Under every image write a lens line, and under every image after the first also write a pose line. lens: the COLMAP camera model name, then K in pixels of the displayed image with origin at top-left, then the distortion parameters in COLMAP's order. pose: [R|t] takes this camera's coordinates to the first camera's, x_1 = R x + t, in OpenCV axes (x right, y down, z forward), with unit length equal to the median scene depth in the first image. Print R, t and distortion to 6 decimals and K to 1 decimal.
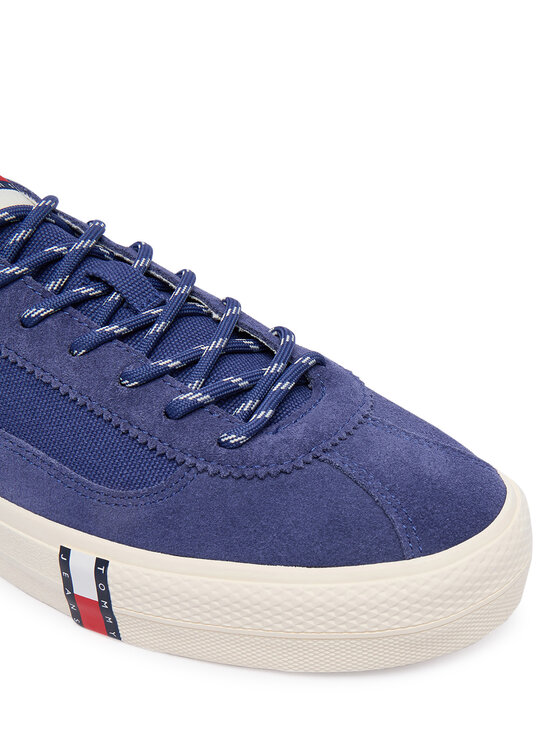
lens RADIAL K [[882.8, 0, 278.6], [0, 882.8, 373.8], [0, 0, 1]] dist [0.004265, 0.000000]
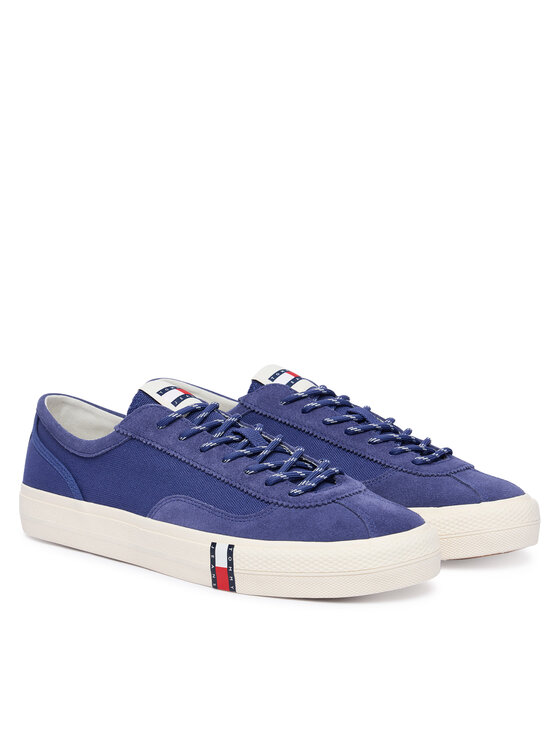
lens RADIAL K [[1951.3, 0, 280.0], [0, 1951.3, 372.9], [0, 0, 1]] dist [-0.085954, 0.000000]
pose [[0.993032, 0.018688, -0.116350, 0.448973], [-0.069220, 0.891559, -0.447584, 1.905227], [0.095369, 0.452520, 0.886640, -3.292915]]
